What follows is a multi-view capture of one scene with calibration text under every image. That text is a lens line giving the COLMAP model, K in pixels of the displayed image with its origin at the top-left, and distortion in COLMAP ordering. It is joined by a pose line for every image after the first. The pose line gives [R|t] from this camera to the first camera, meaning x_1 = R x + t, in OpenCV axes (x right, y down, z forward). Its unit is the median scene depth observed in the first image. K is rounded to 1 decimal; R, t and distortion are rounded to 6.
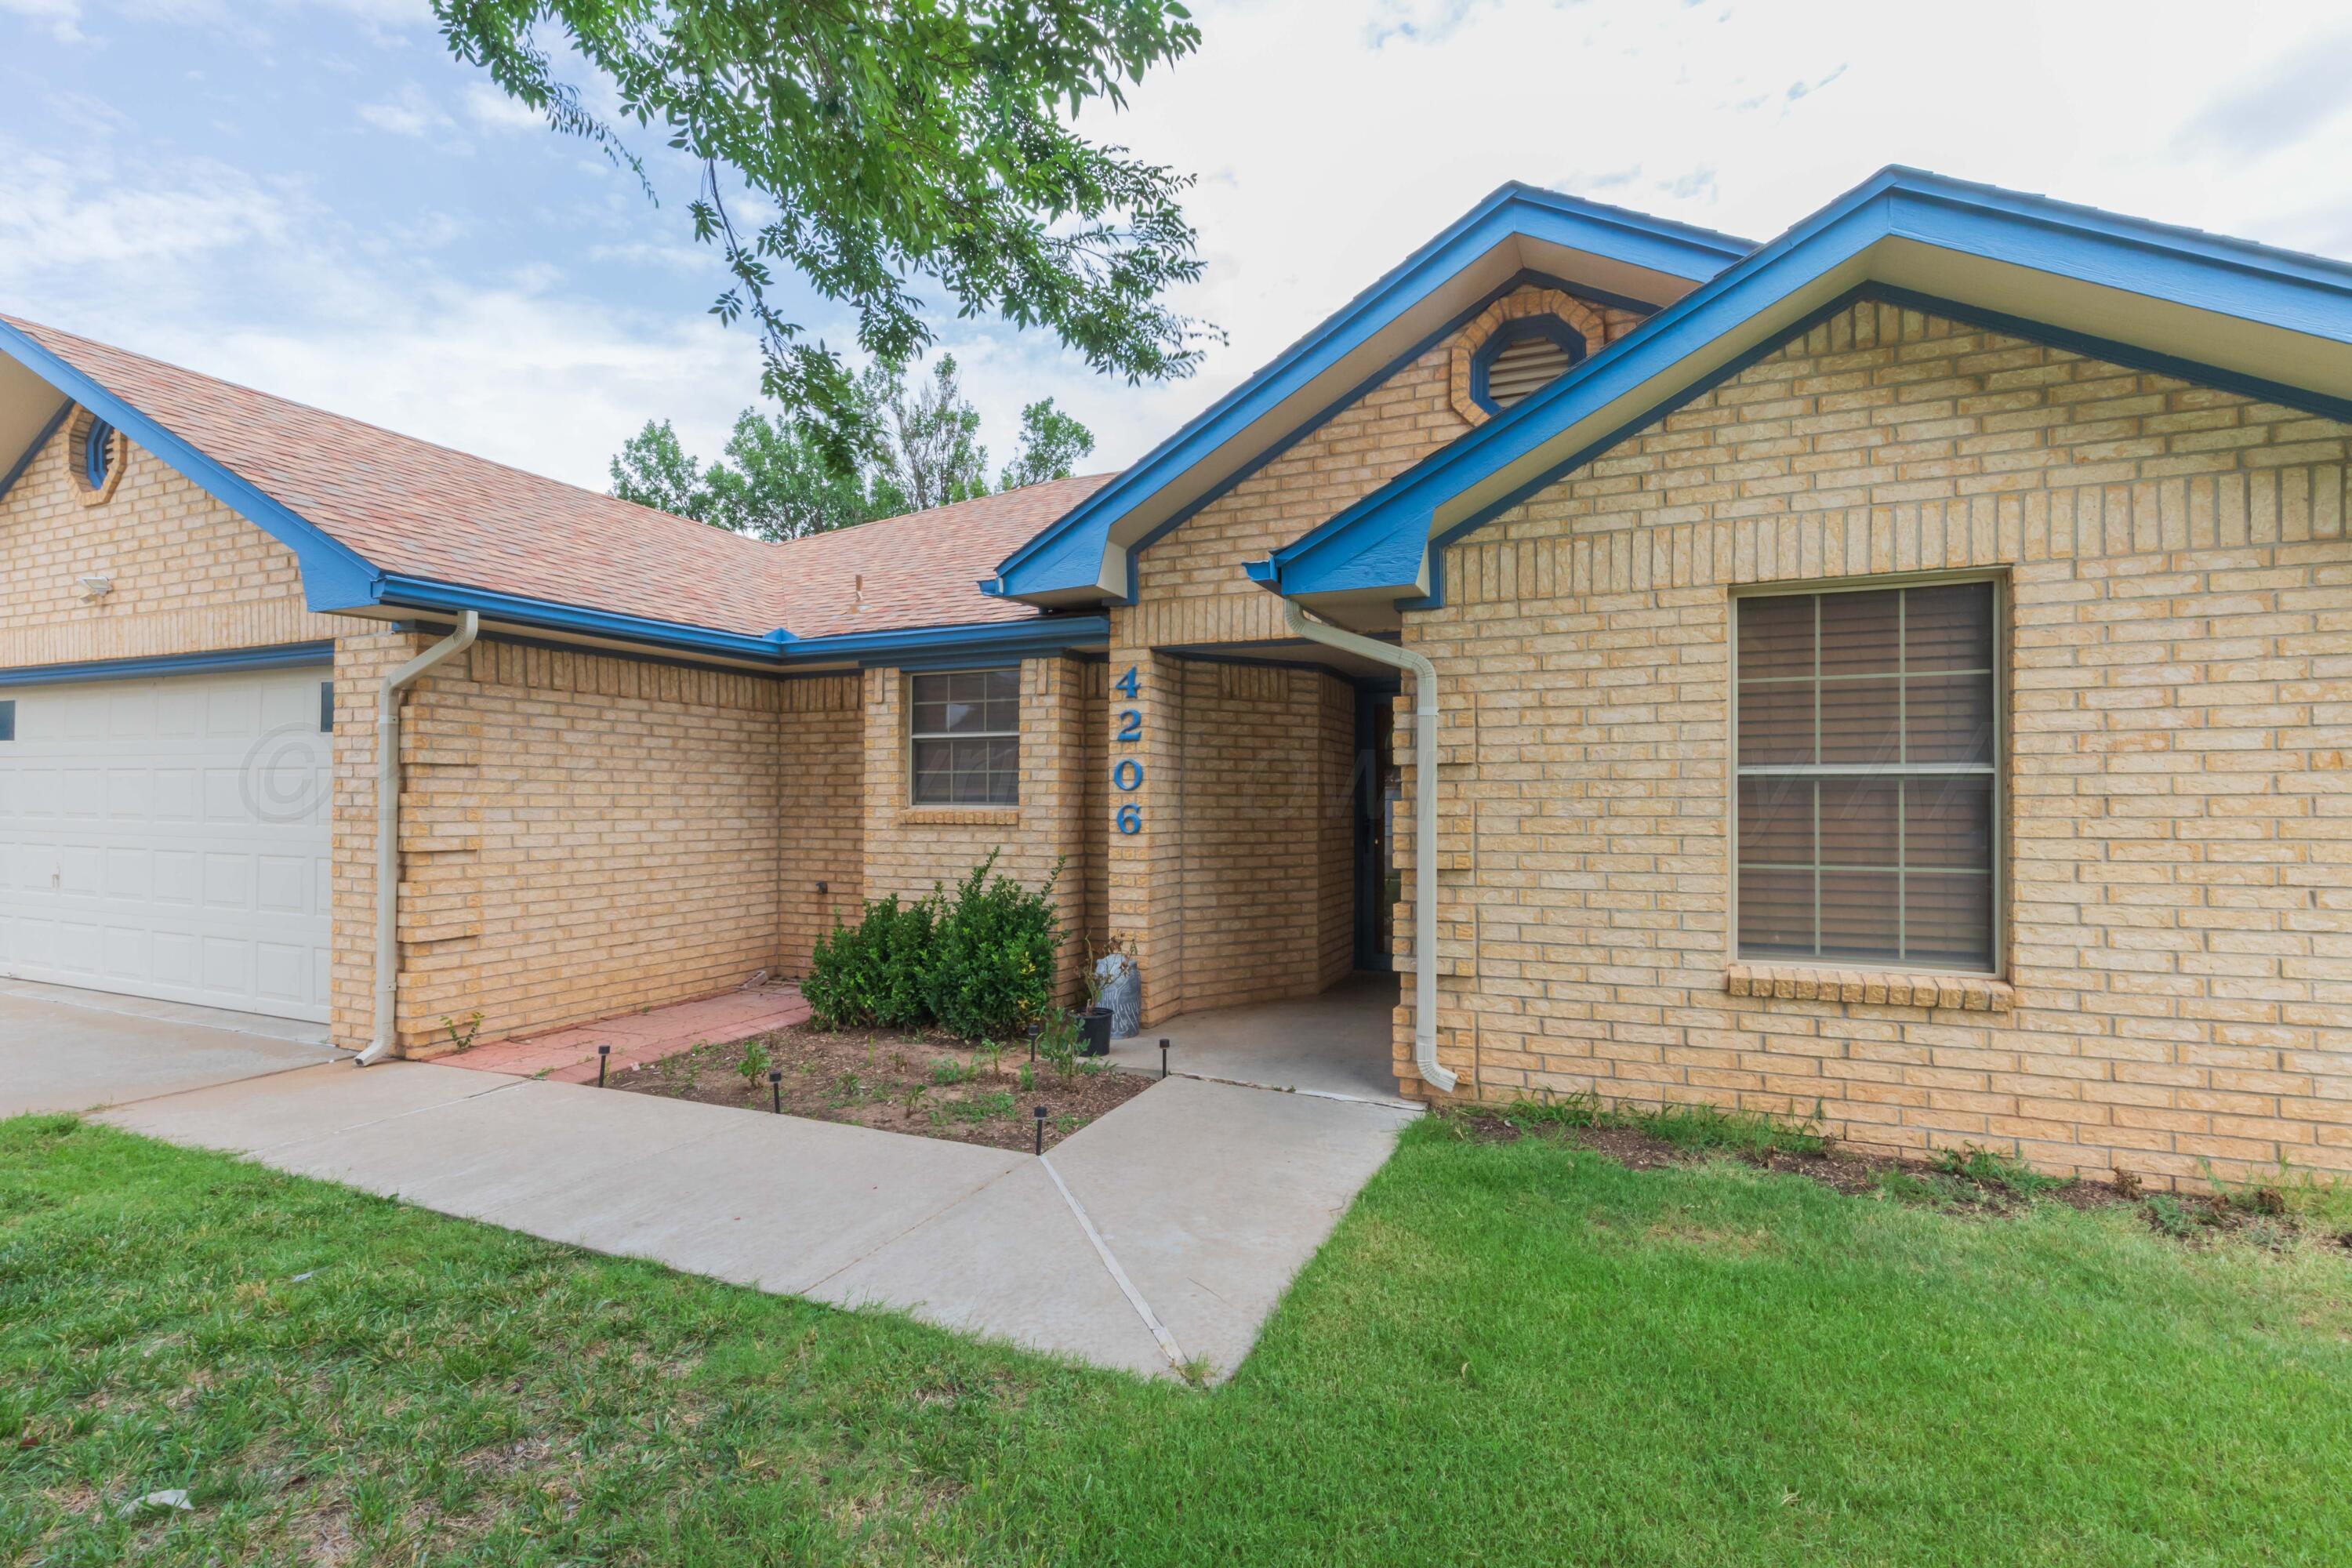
lens RADIAL K [[1071.8, 0, 1176.0], [0, 1071.8, 784.0], [0, 0, 1]] dist [0.003594, -0.000591]
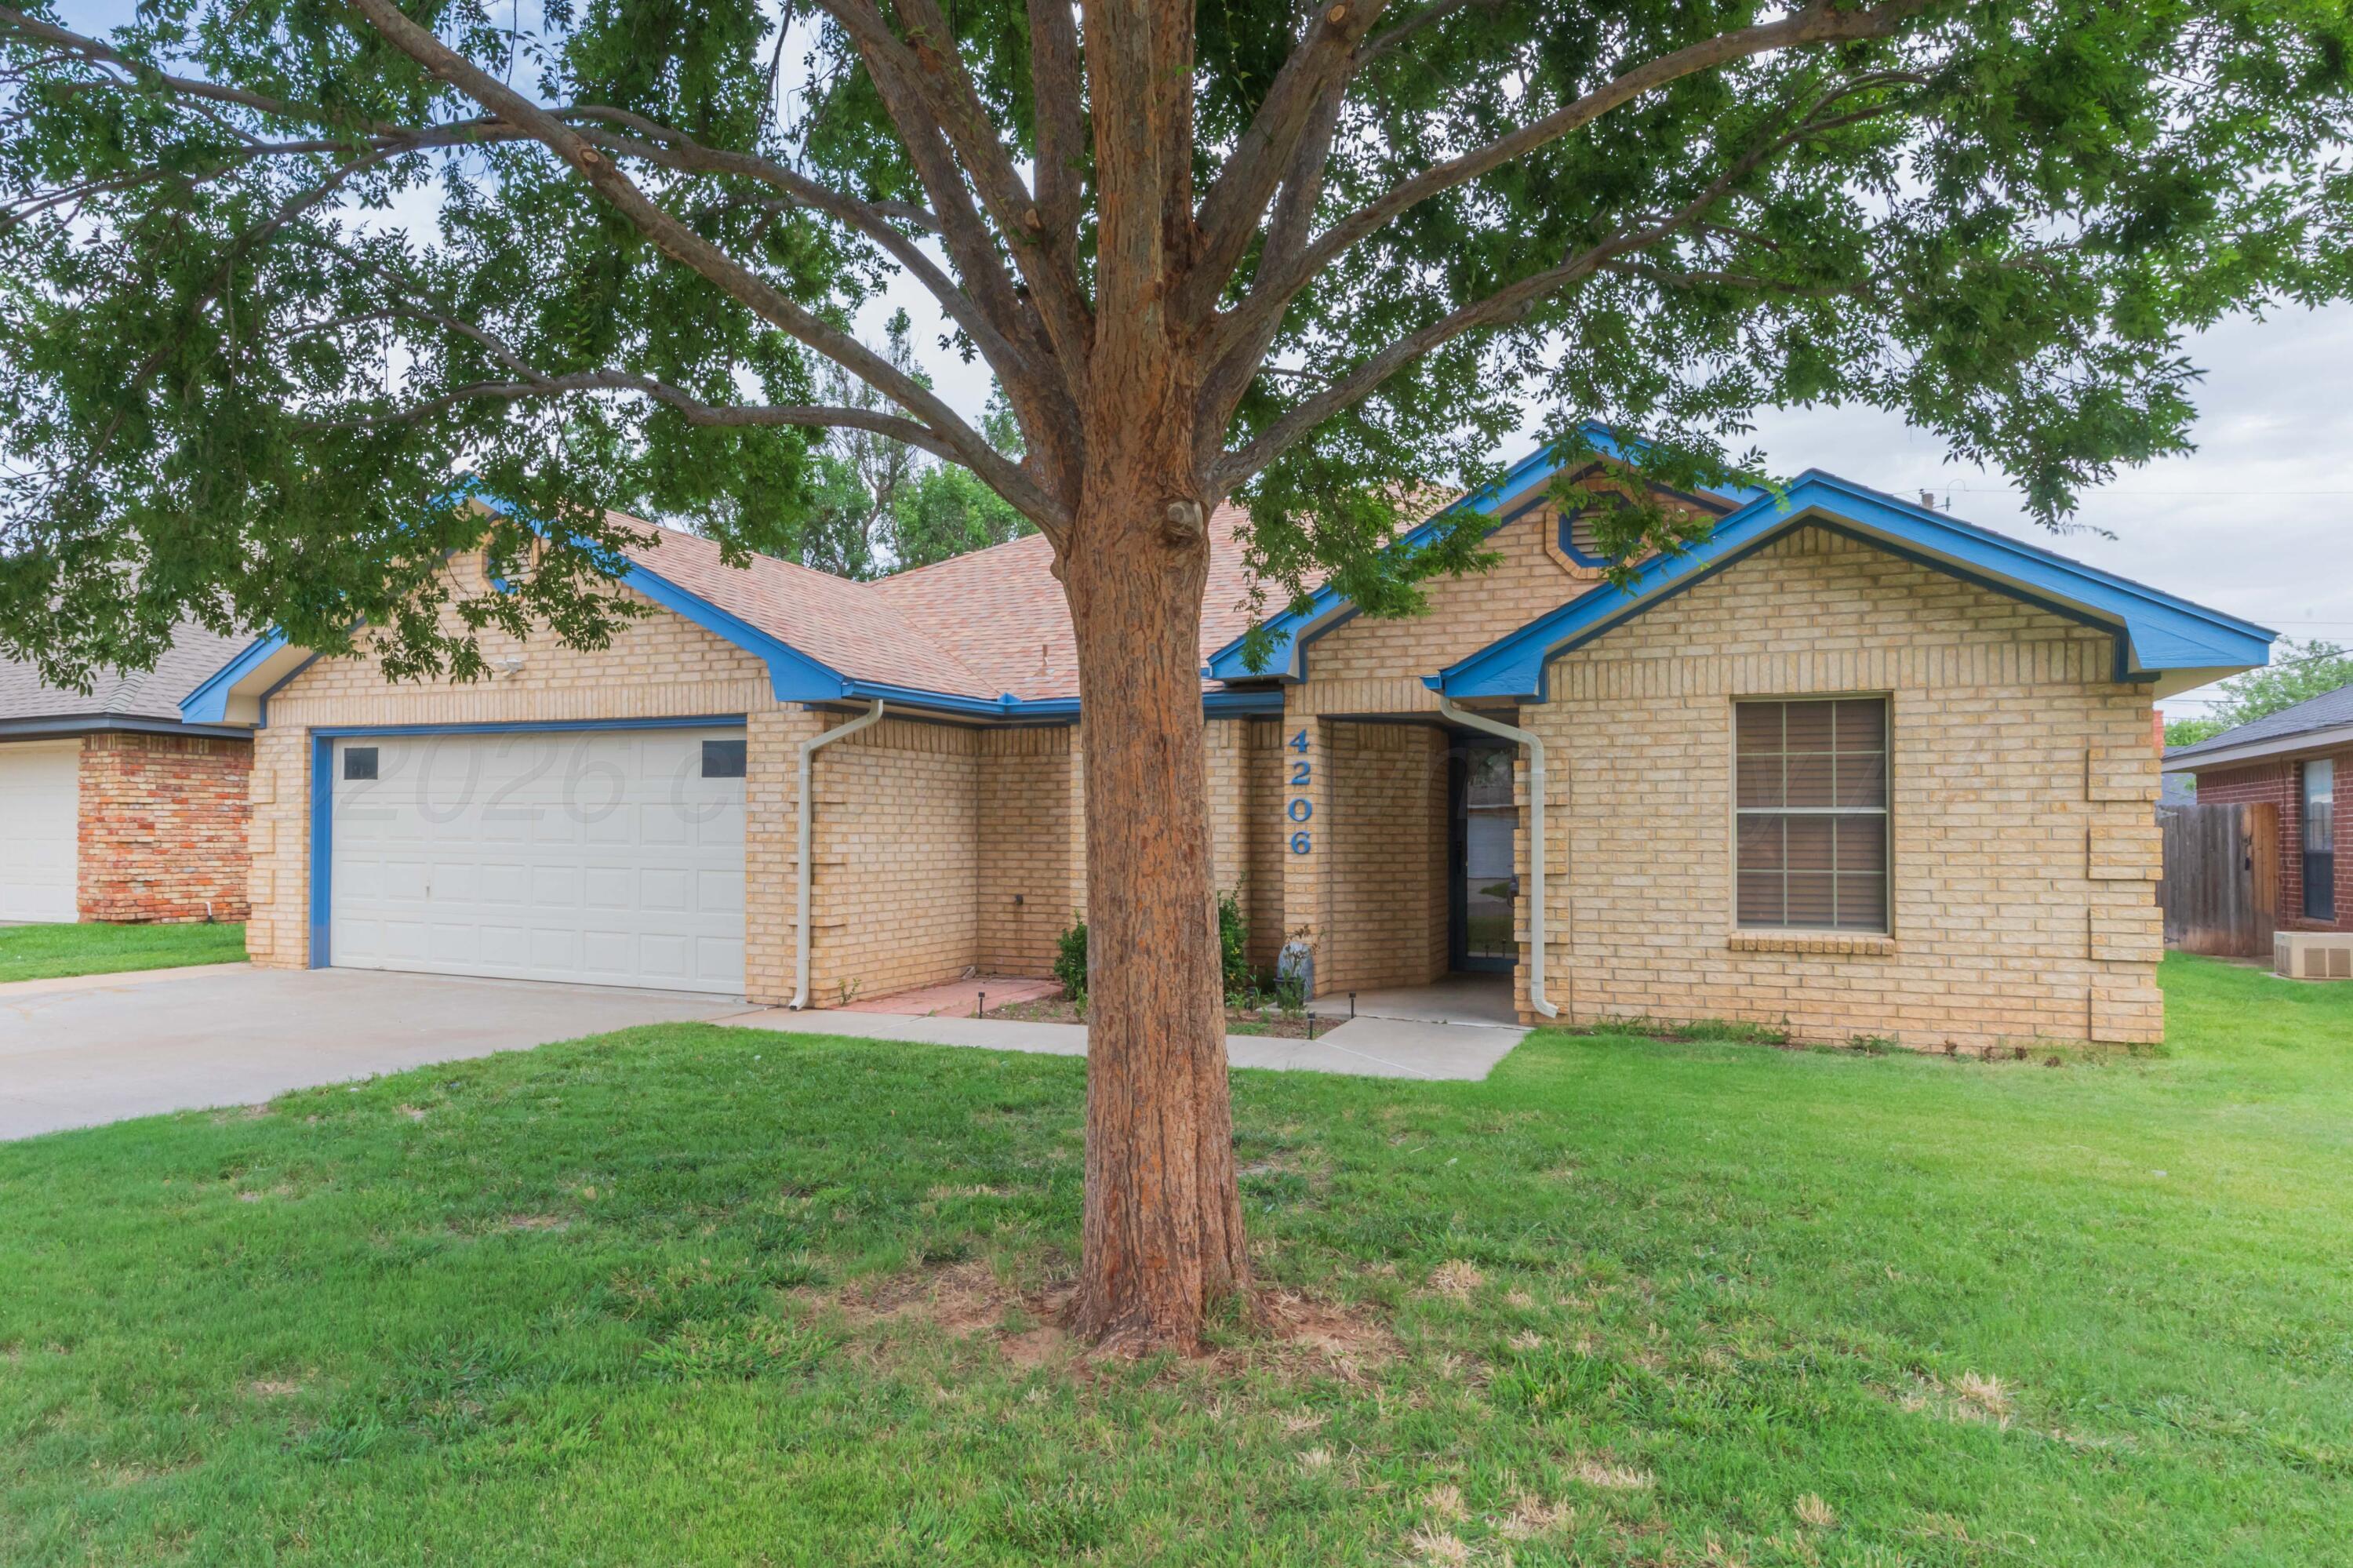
lens RADIAL K [[1435.7, 0, 1071.3], [0, 1435.7, 784.8], [0, 0, 1]] dist [-0.007591, -0.000520]
pose [[0.999783, 0.001072, -0.020802, -0.392780], [-0.001390, 0.999882, -0.015272, -0.016121], [0.020783, 0.015298, 0.999667, -1.073970]]
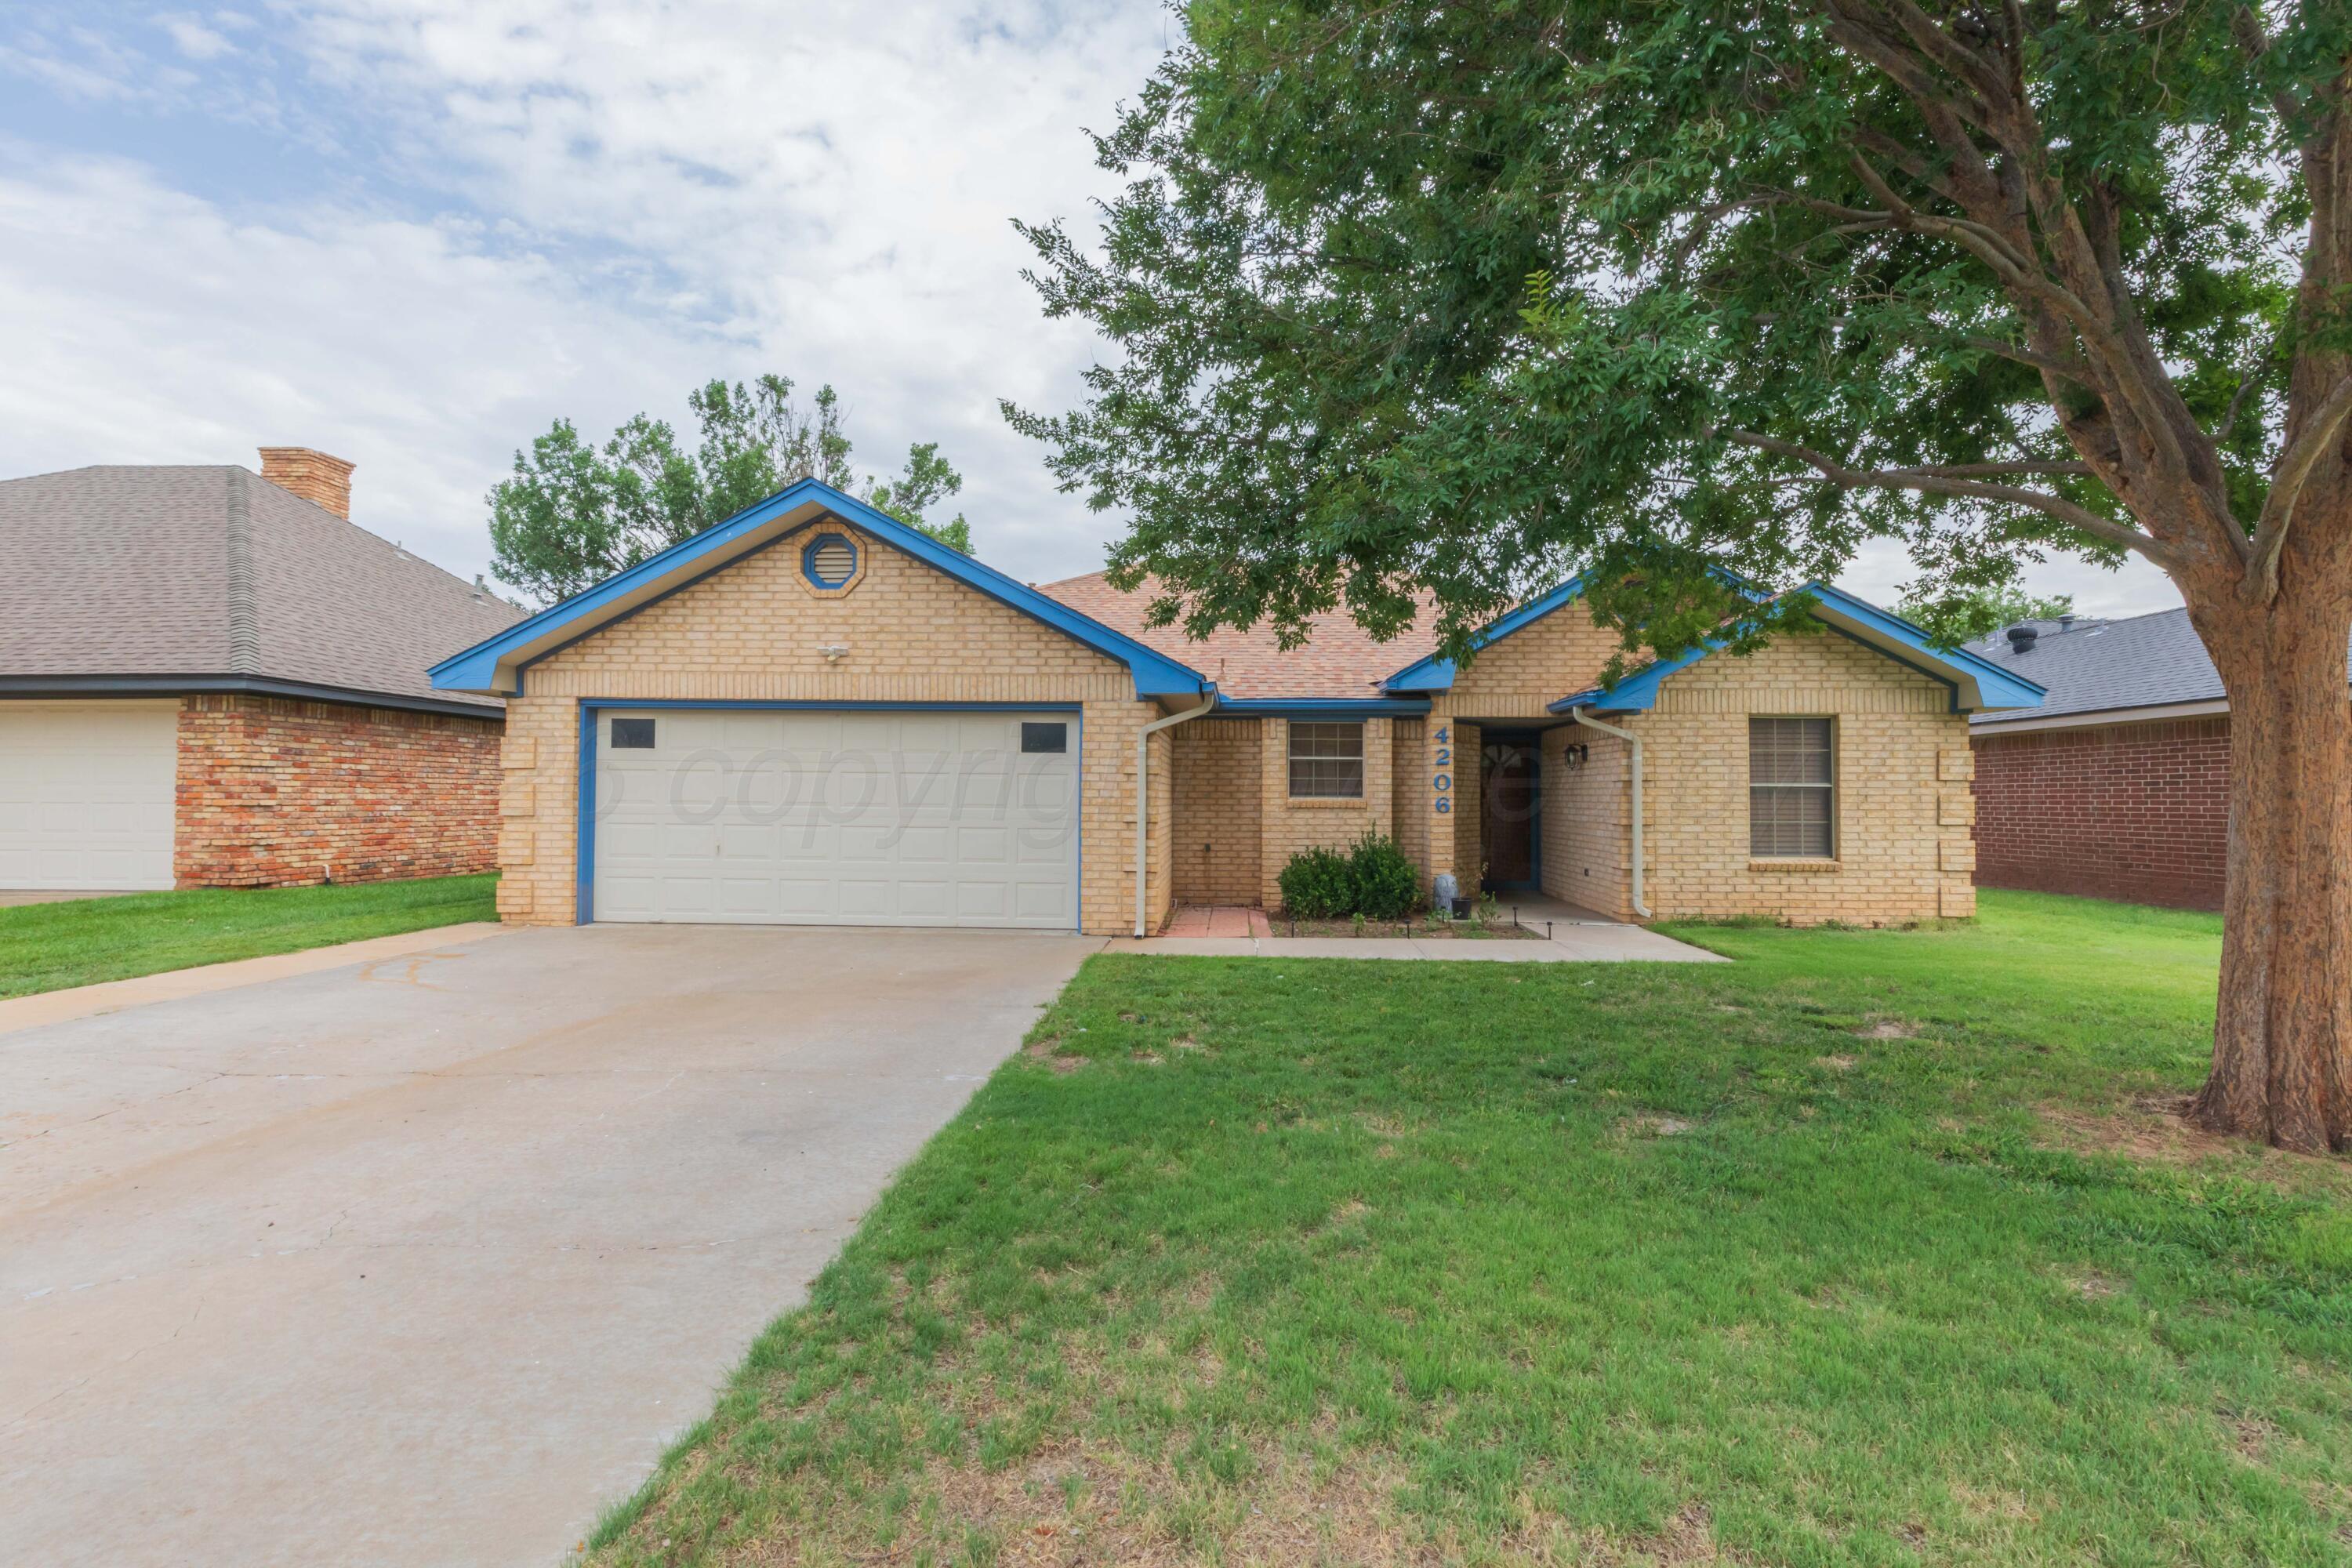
lens RADIAL K [[999.5, 0, 1244.0], [0, 999.5, 757.9], [0, 0, 1]] dist [-0.000295, -0.000106]
pose [[0.931336, 0.016898, 0.363768, -1.391354], [-0.009594, 0.999715, -0.021878, -0.012048], [-0.364034, 0.016885, 0.931233, -0.750475]]
